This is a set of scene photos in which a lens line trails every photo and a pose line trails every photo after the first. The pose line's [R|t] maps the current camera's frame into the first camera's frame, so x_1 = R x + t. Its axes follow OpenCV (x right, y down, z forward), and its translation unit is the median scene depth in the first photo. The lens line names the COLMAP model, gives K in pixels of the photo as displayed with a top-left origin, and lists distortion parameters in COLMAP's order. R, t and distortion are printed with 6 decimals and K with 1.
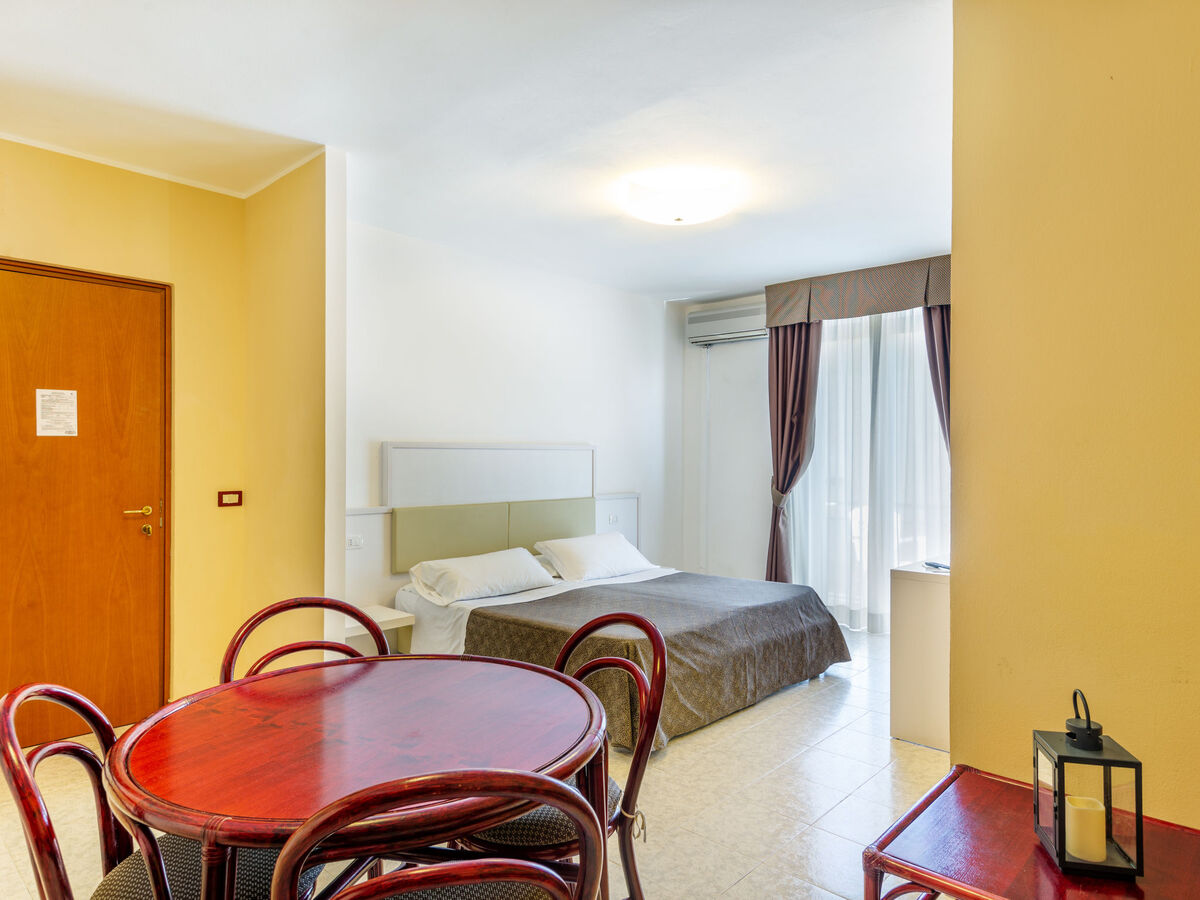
lens RADIAL K [[731.0, 0, 603.4], [0, 731.0, 448.2], [0, 0, 1]] dist [0.001291, 0.005387]
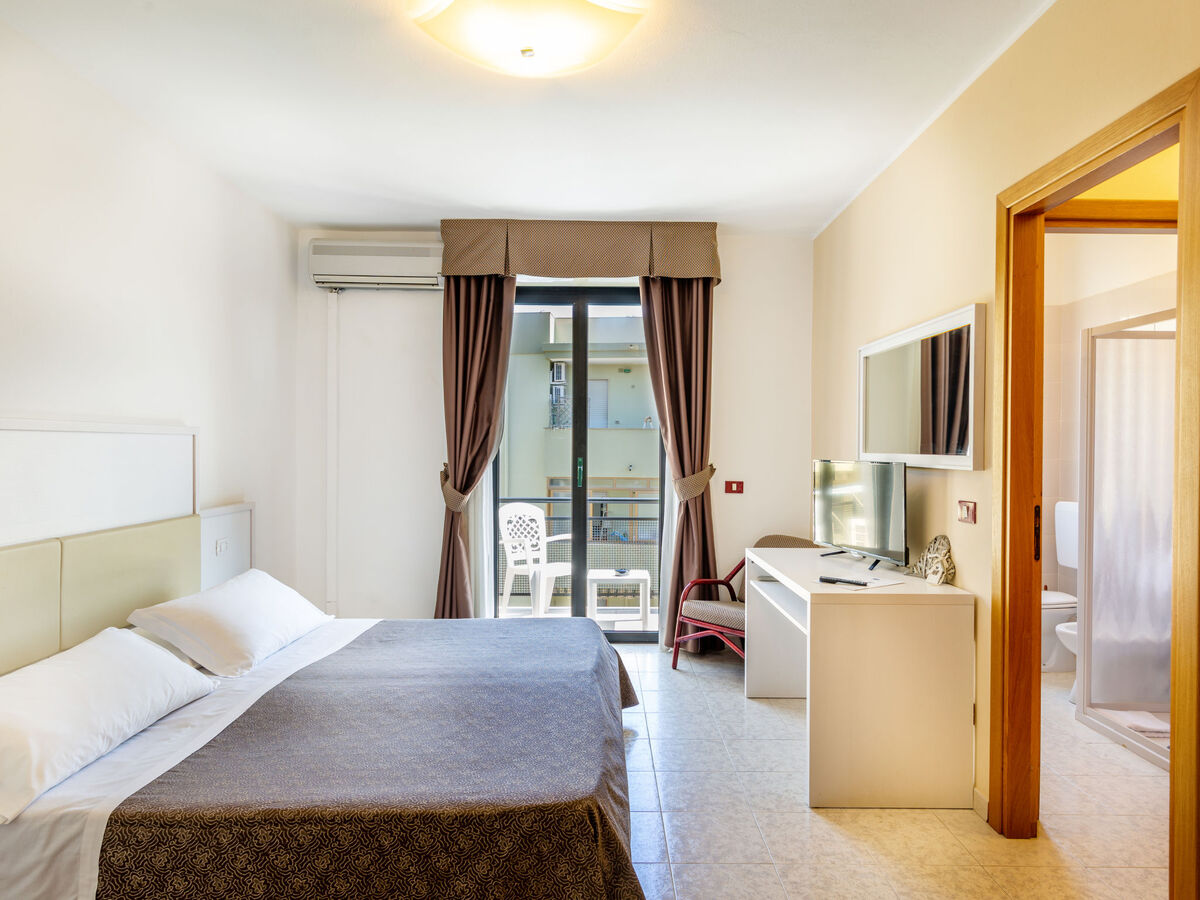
lens RADIAL K [[731.0, 0, 601.3], [0, 731.0, 450.9], [0, 0, 1]] dist [0.001291, 0.005387]
pose [[0.731274, 0.001499, 0.682083, -0.178055], [-0.015243, 0.999784, 0.014145, 0.002924], [-0.681914, -0.020741, 0.731138, 0.346626]]
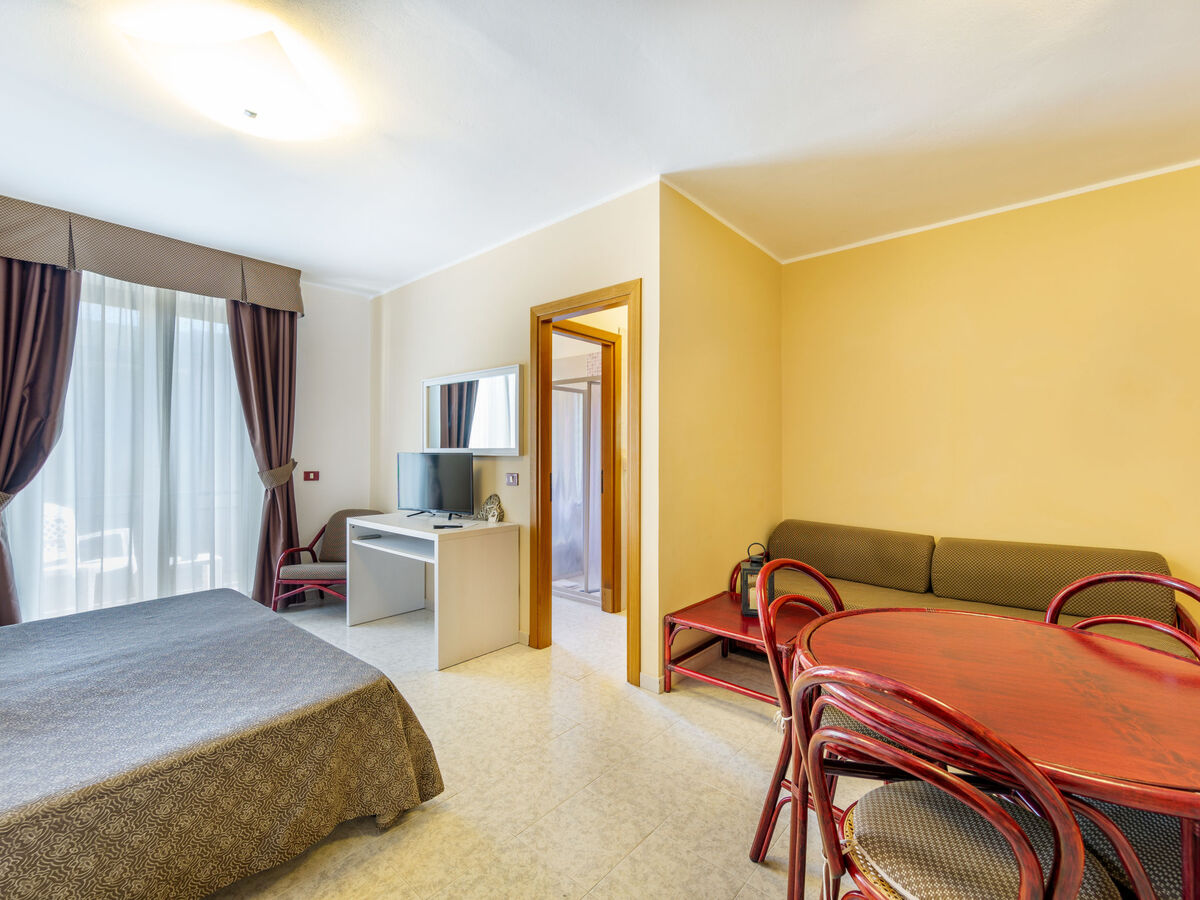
lens RADIAL K [[522.6, 0, 600.4], [0, 522.6, 455.2], [0, 0, 1]] dist [0.003713, -0.000547]
pose [[-0.034607, -0.002653, 0.999397, -0.291291], [-0.015627, 0.999876, 0.002113, 0.014438], [-0.999279, -0.015545, -0.034644, 0.448919]]
